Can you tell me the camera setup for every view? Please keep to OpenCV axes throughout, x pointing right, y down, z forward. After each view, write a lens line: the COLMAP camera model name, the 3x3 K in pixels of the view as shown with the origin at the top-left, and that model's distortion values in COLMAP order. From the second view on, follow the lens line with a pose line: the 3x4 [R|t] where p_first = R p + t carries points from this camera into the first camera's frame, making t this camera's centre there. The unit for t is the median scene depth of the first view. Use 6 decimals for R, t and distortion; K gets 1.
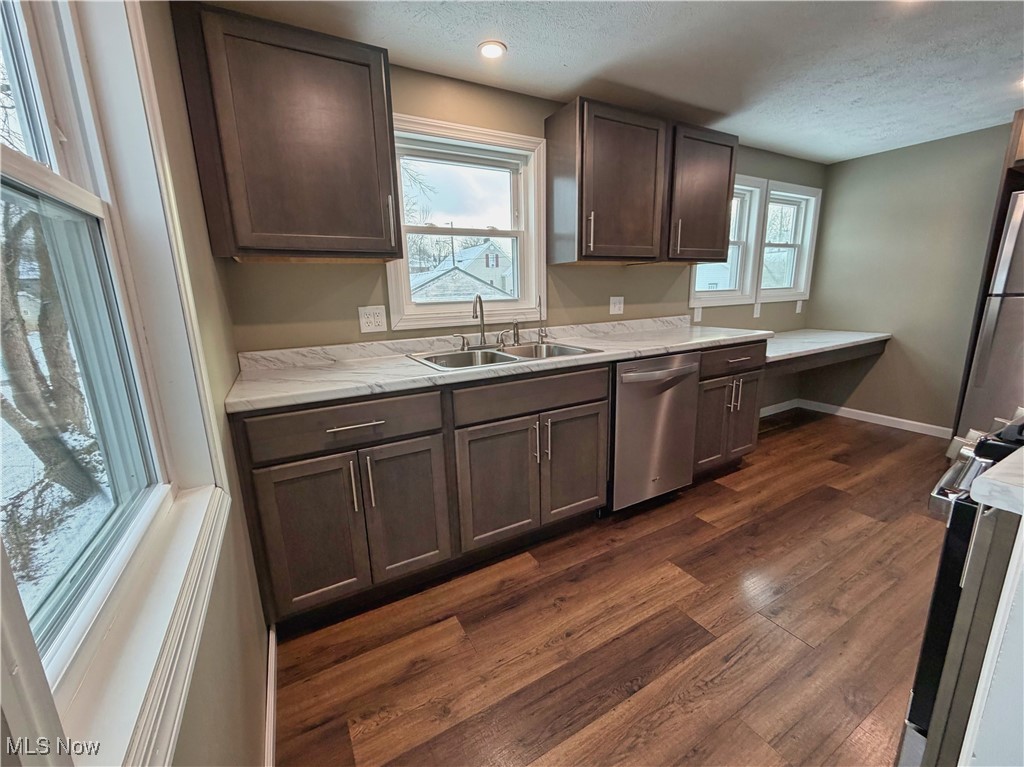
lens RADIAL K [[412.5, 0, 515.1], [0, 412.5, 382.1], [0, 0, 1]] dist [0.001068, -0.000309]
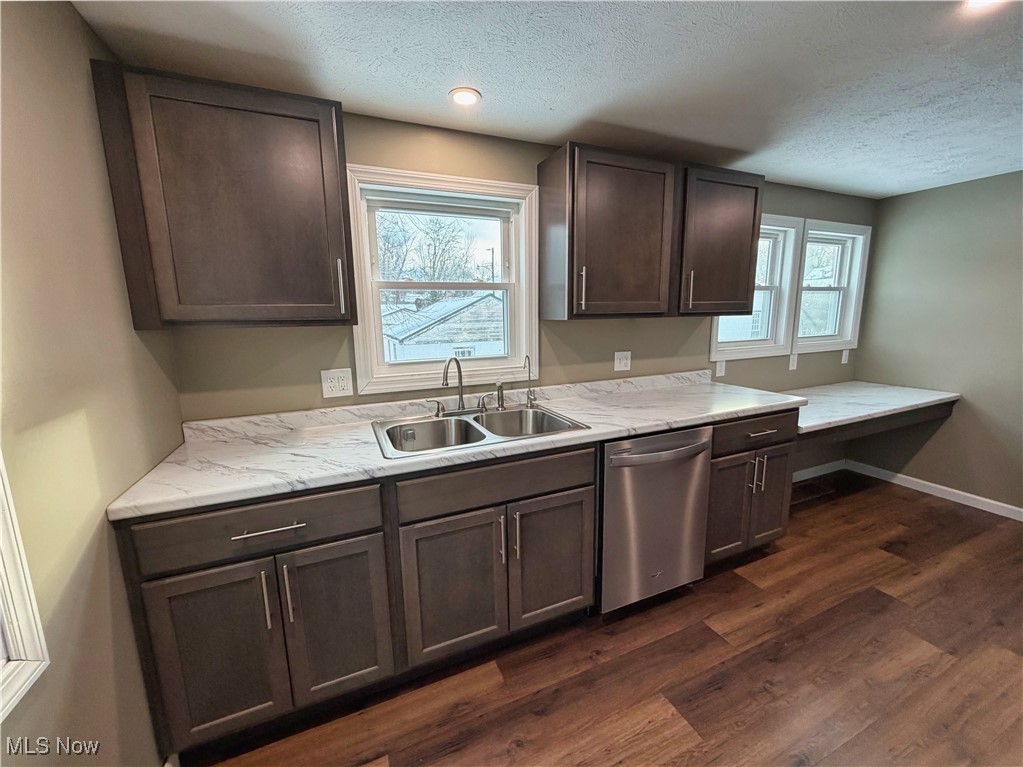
lens RADIAL K [[412.1, 0, 508.2], [0, 412.1, 386.8], [0, 0, 1]] dist [0.001068, -0.000309]
pose [[0.994958, 0.027728, -0.096378, 0.112685], [-0.032284, 0.998418, -0.046043, -0.104330], [0.094949, 0.048922, 0.994279, 0.112718]]
